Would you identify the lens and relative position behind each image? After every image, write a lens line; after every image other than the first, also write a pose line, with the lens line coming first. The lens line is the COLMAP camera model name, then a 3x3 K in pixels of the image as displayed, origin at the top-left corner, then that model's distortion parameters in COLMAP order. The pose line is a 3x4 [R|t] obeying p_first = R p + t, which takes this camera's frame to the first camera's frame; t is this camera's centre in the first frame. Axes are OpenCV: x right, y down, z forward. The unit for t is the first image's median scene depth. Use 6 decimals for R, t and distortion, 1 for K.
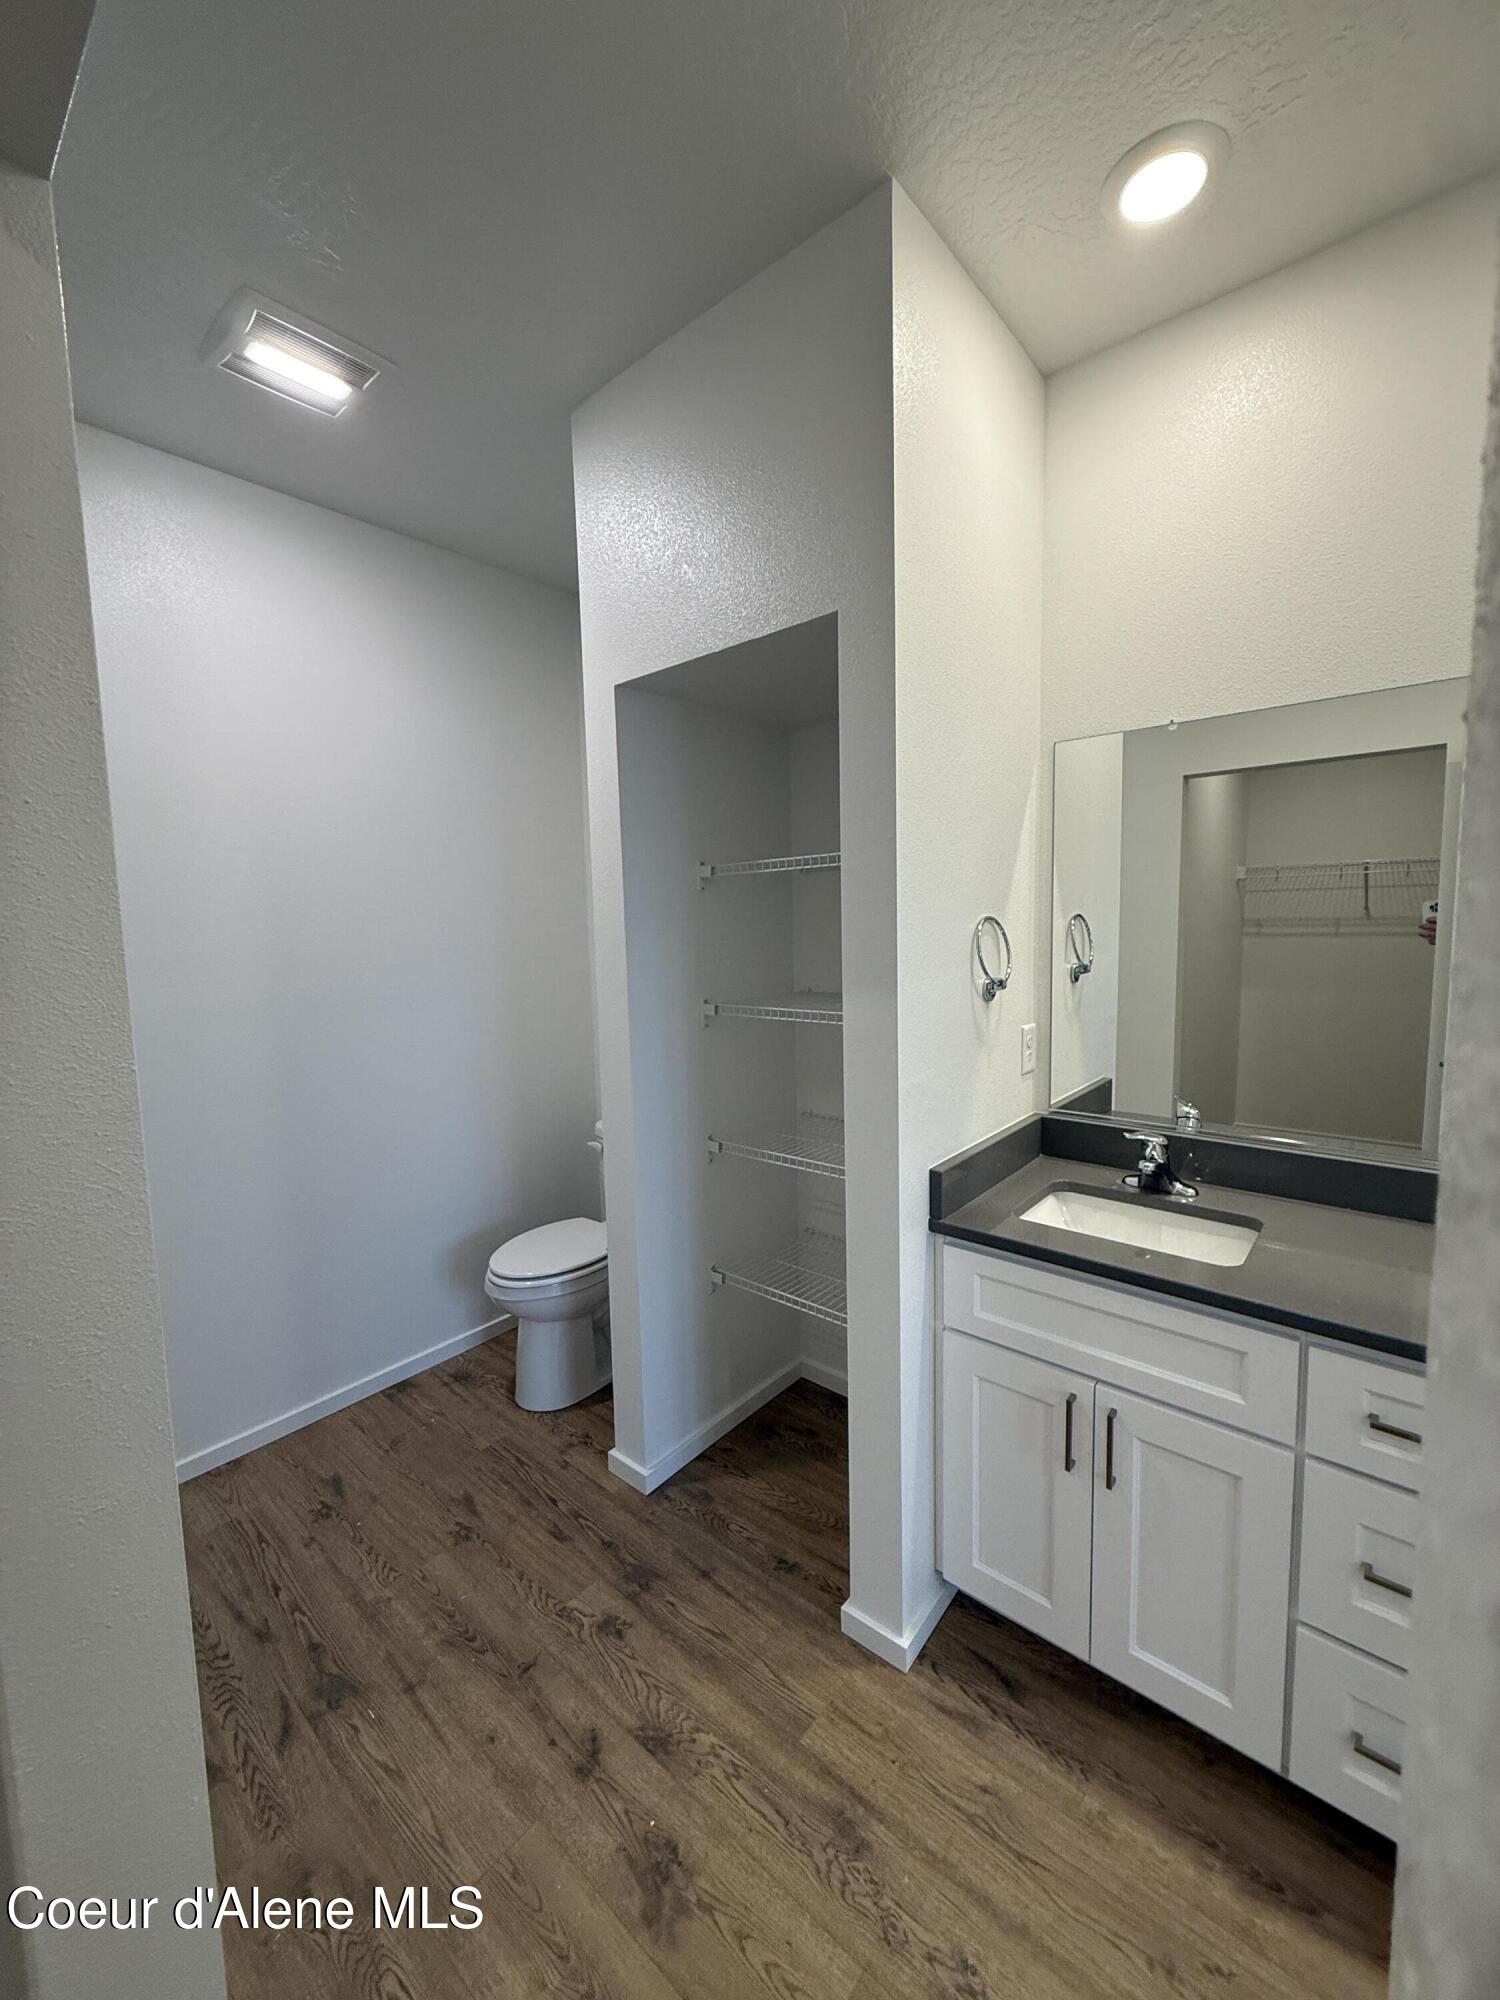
lens RADIAL K [[787.1, 0, 751.9], [0, 787.1, 996.9], [0, 0, 1]] dist [-0.002486, 0.000868]
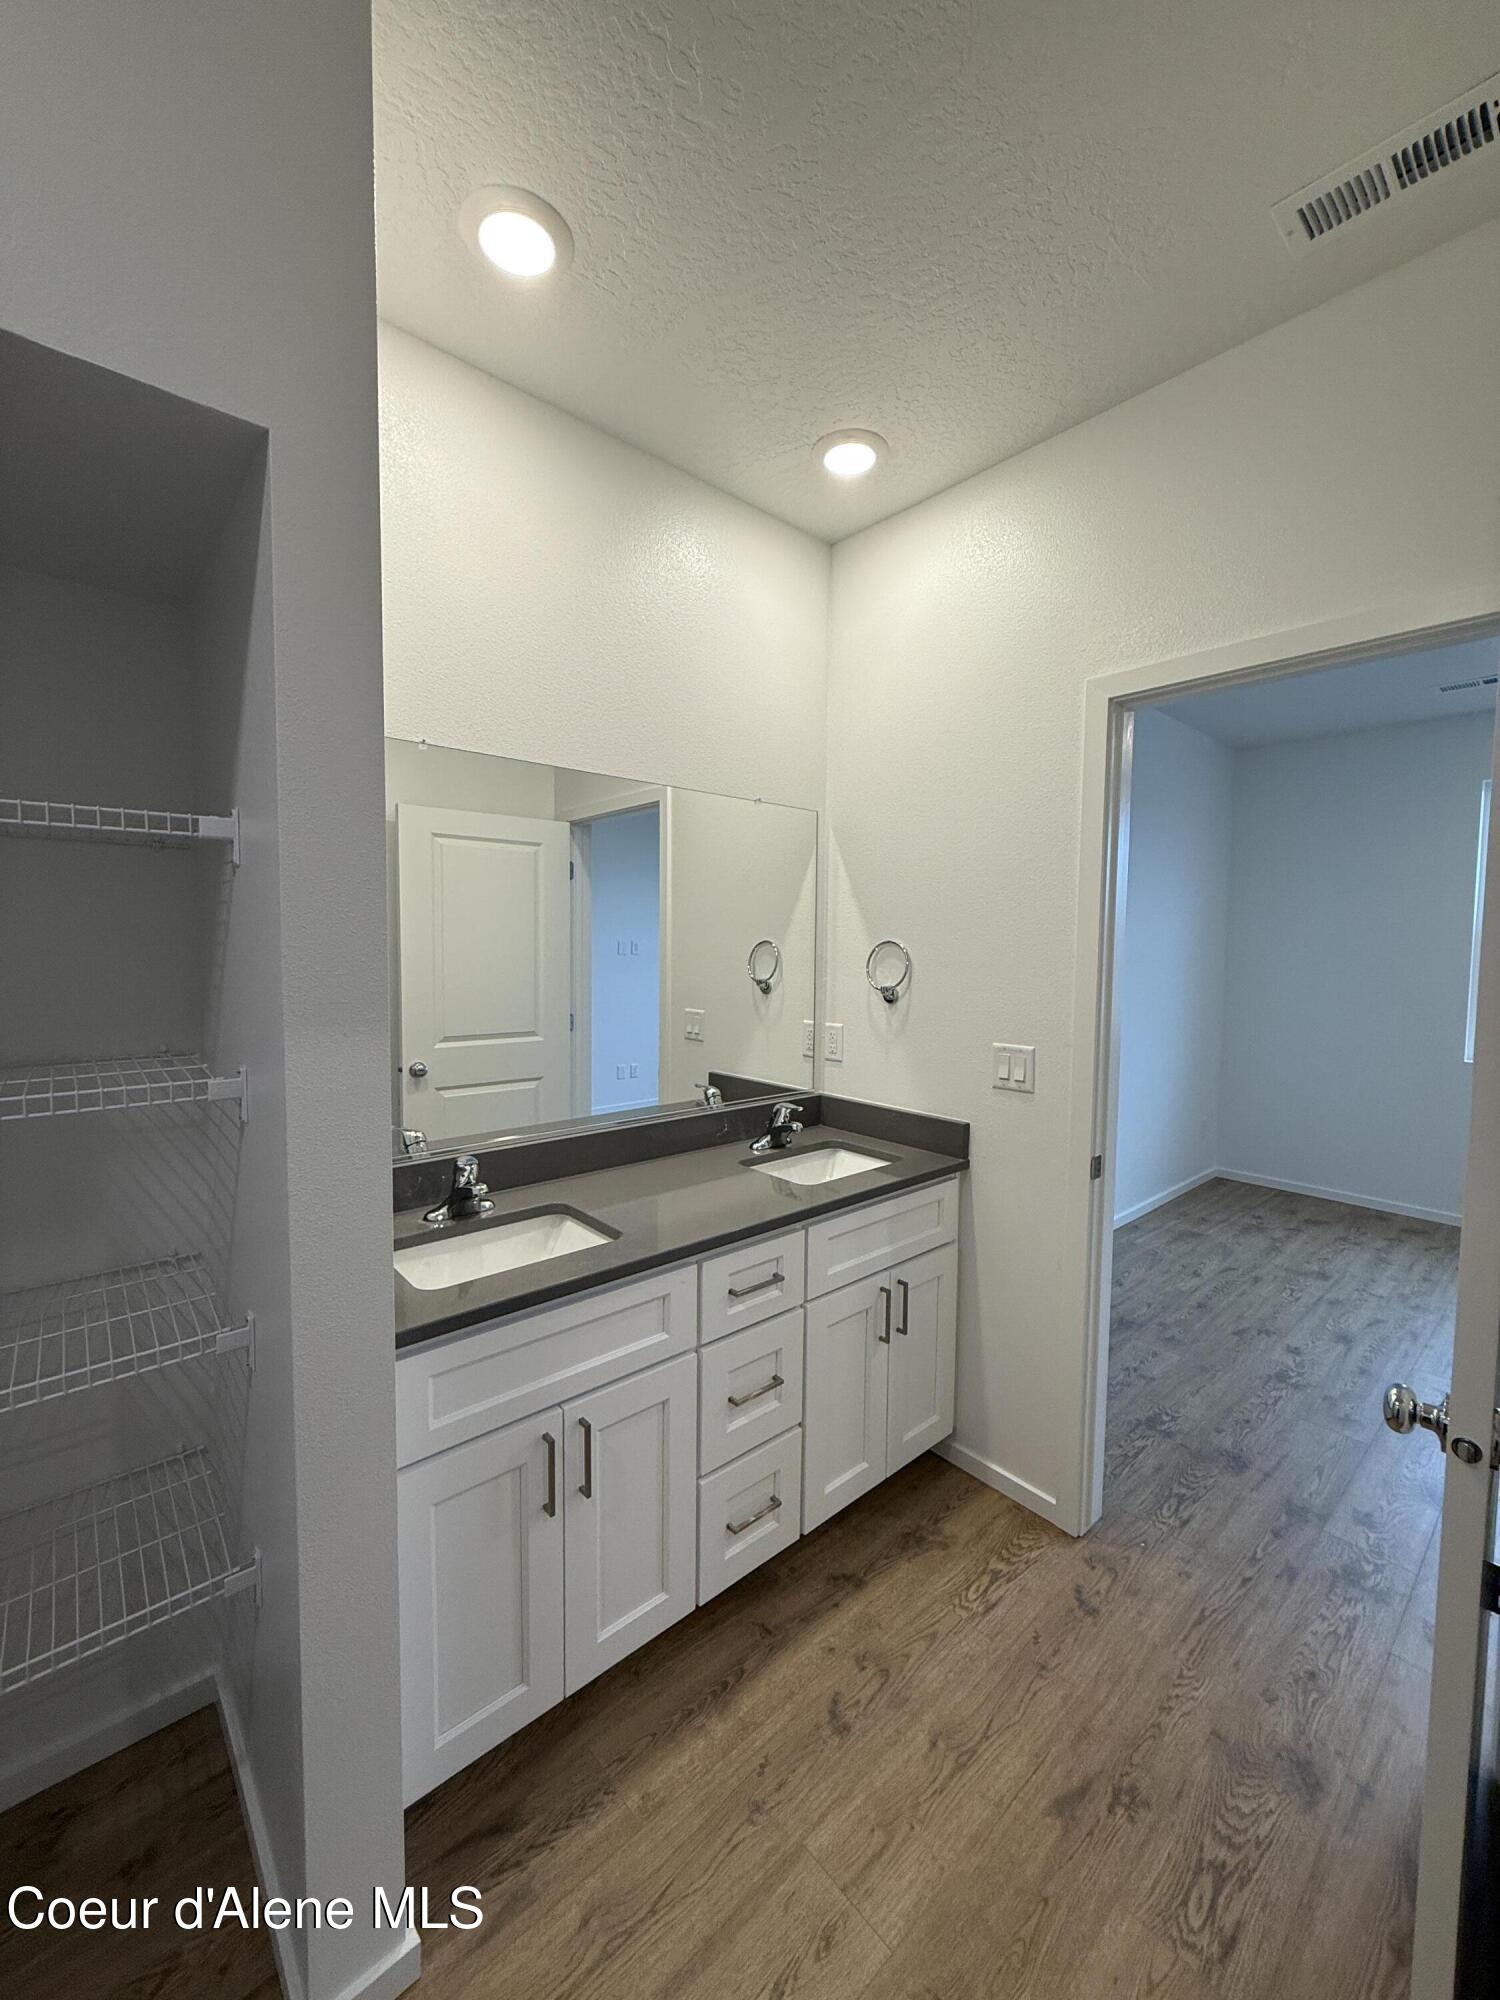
lens RADIAL K [[787.1, 0, 751.9], [0, 787.1, 996.9], [0, 0, 1]] dist [-0.002486, 0.000868]
pose [[0.131207, -0.037058, 0.990662, -0.469032], [0.082037, 0.996279, 0.026402, -0.026062], [-0.987955, 0.077807, 0.133759, 0.567729]]
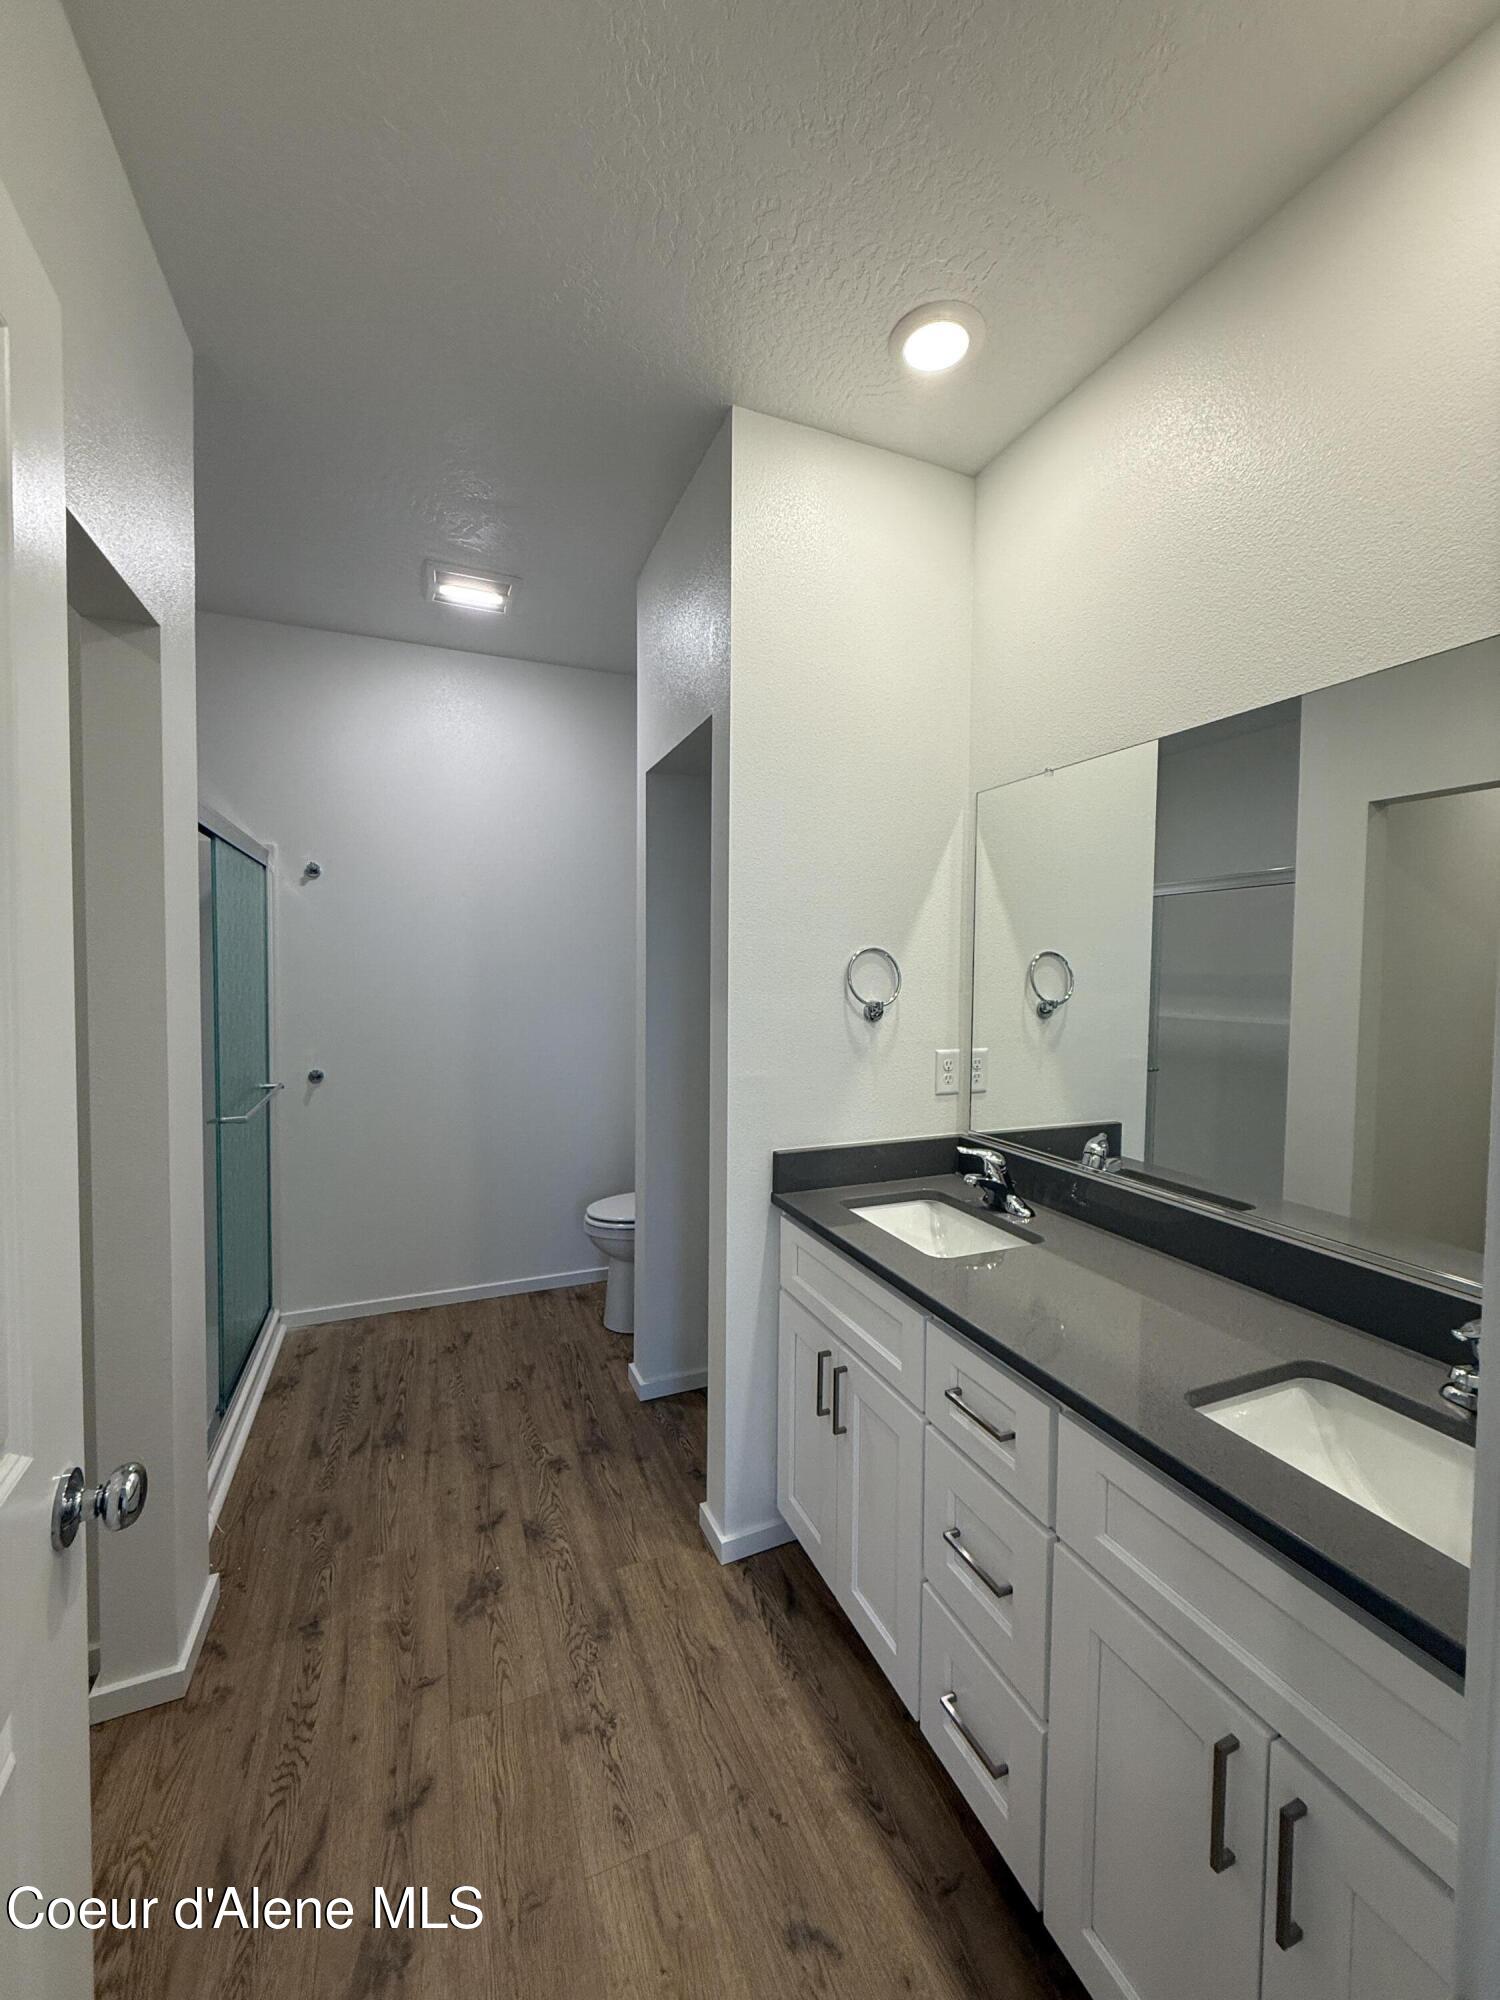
lens RADIAL K [[787.1, 0, 751.9], [0, 787.1, 996.9], [0, 0, 1]] dist [-0.002486, 0.000868]
pose [[0.894668, 0.050001, -0.443925, 0.777125], [-0.074595, 0.996486, -0.038097, 0.032167], [0.440460, 0.067199, 0.895254, -0.130786]]
